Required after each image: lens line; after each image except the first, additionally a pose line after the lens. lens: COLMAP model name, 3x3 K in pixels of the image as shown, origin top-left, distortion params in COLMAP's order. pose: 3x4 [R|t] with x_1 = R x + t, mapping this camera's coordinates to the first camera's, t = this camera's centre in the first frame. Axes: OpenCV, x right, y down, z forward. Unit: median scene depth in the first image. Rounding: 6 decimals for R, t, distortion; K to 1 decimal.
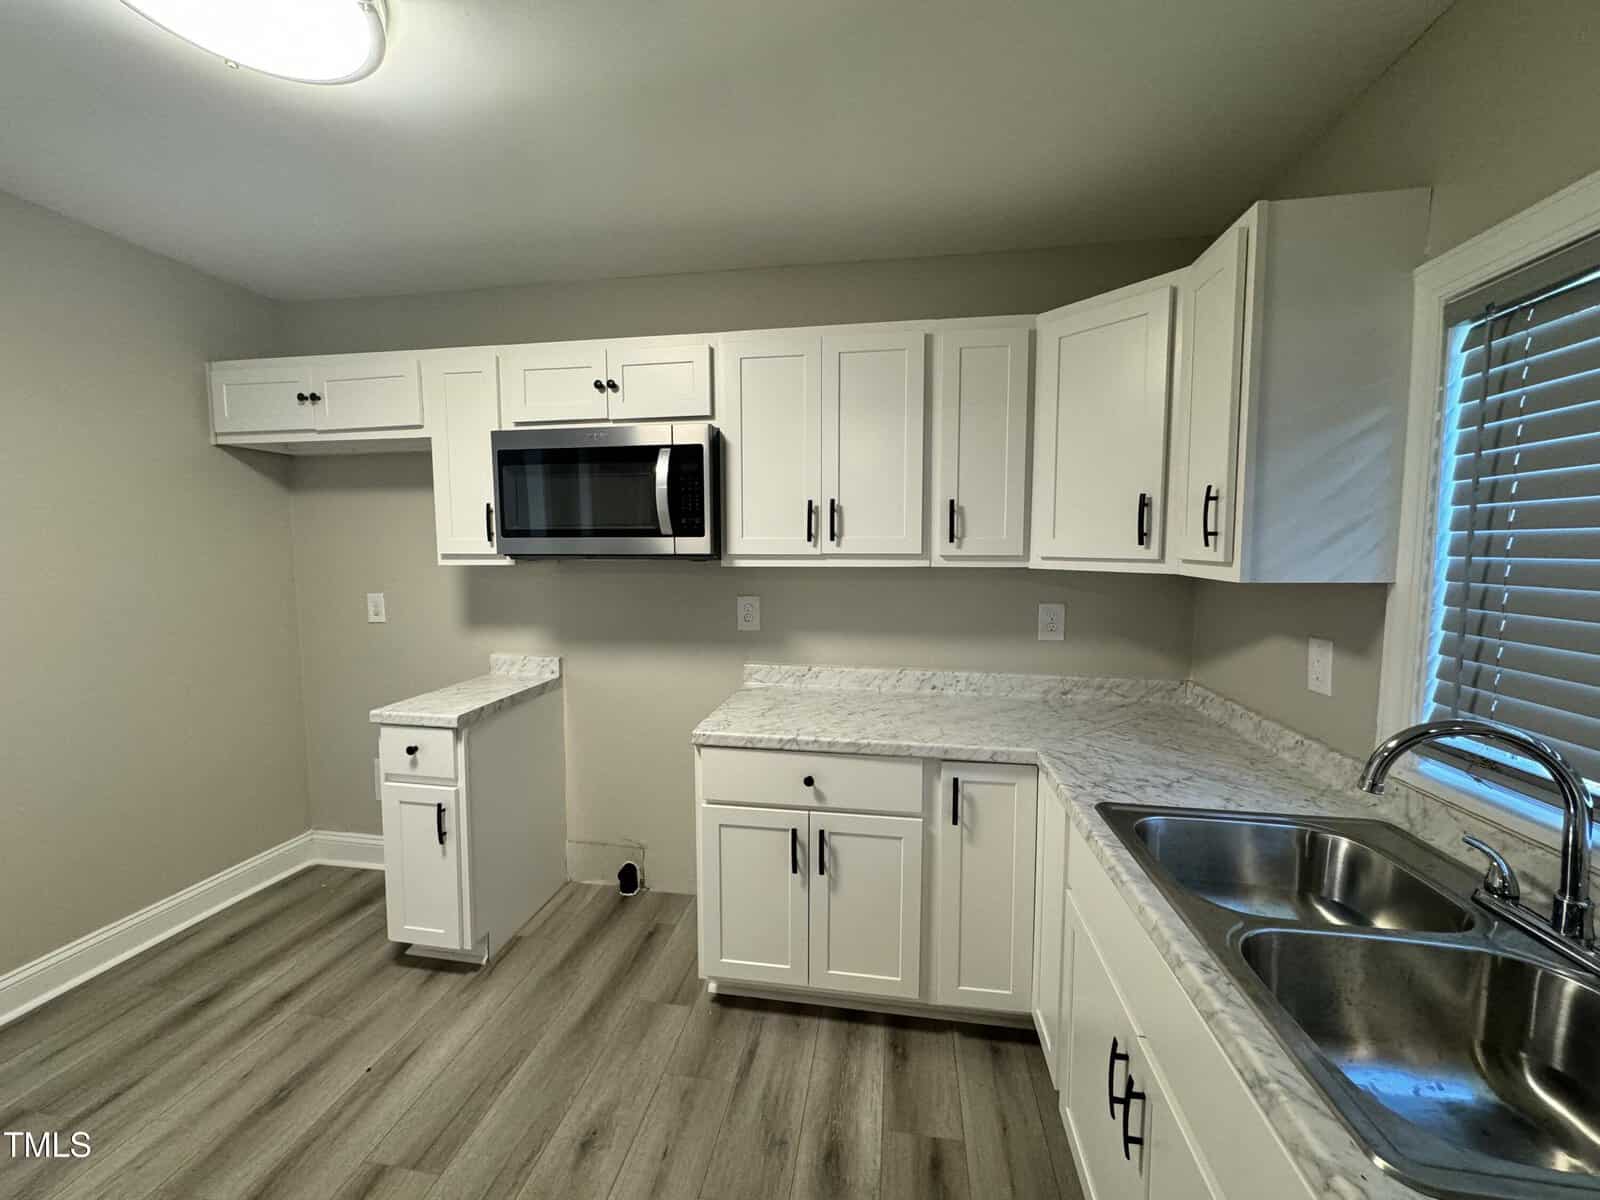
lens RADIAL K [[637.1, 0, 800.0], [0, 637.1, 600.0], [0, 0, 1]] dist [-0.000384, -0.000503]
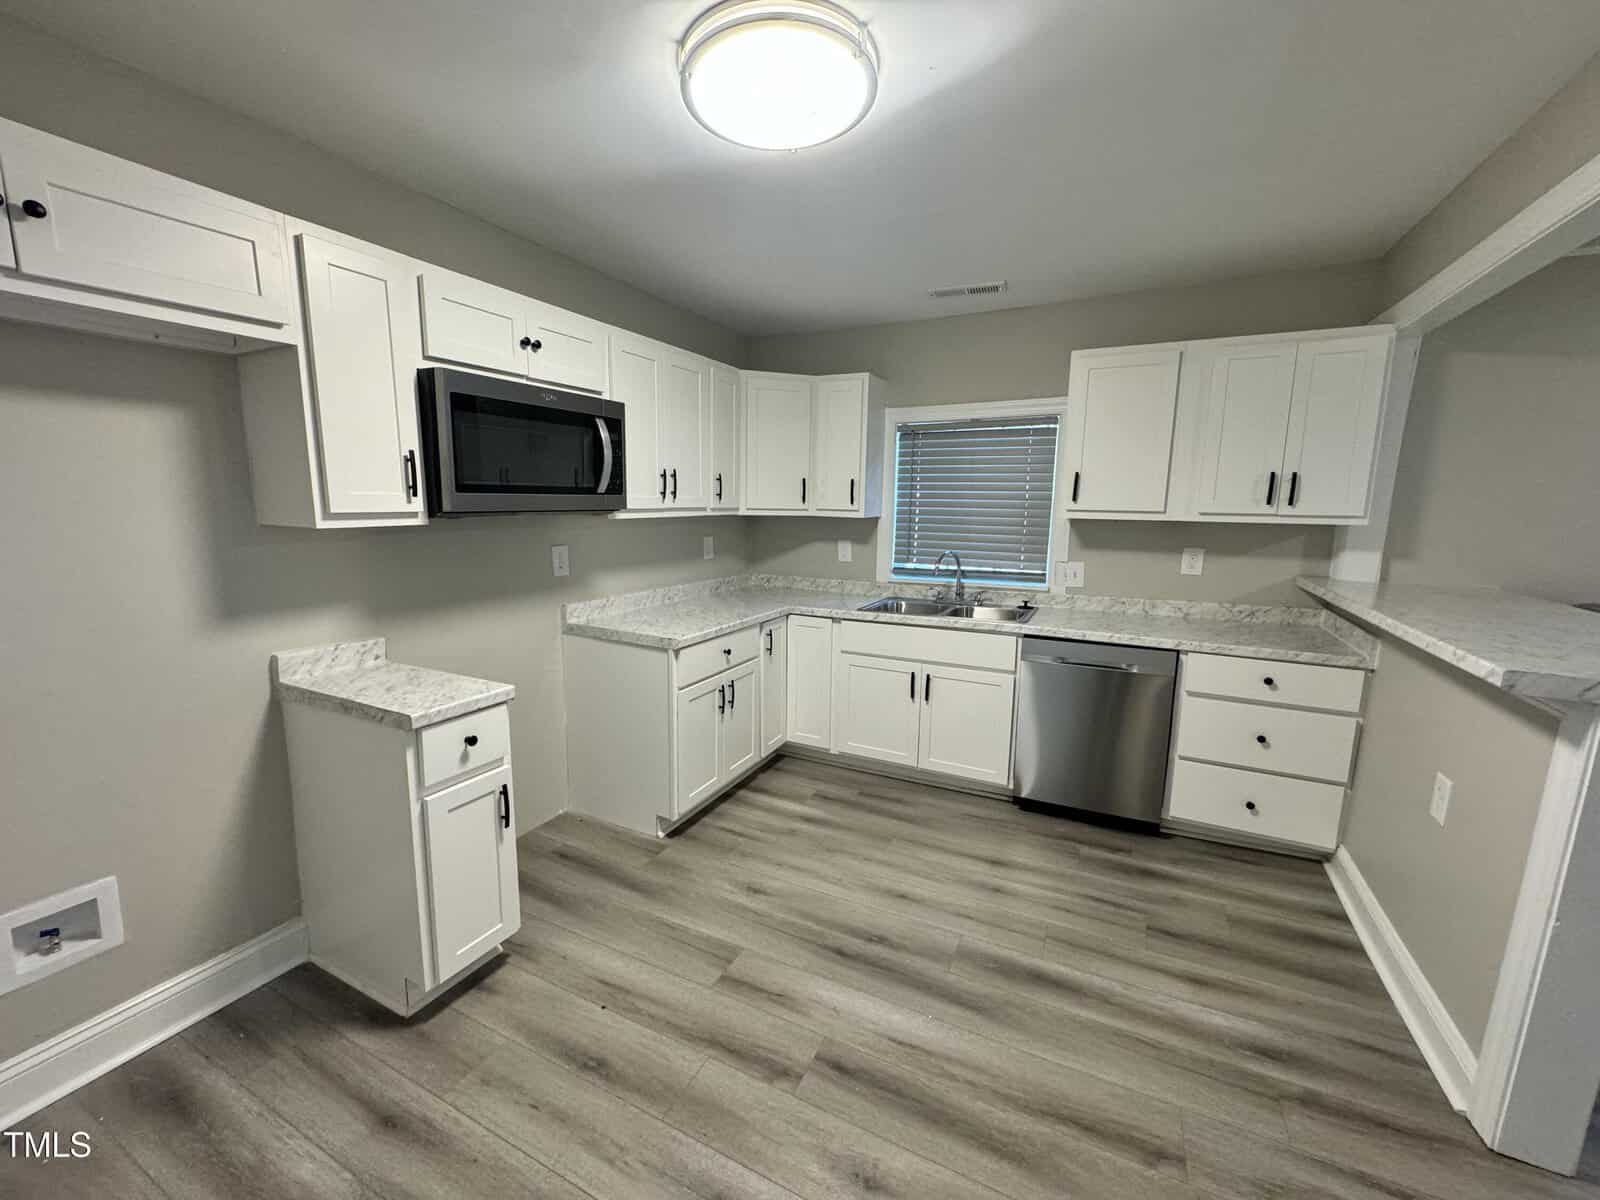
lens RADIAL K [[647.3, 0, 800.0], [0, 647.3, 600.0], [0, 0, 1]] dist [0.028399, -0.000223]
pose [[0.302315, -0.147222, 0.941770, -1.290263], [0.067135, 0.988836, 0.133029, -0.043724], [-0.950841, 0.023009, 0.308824, 0.291360]]
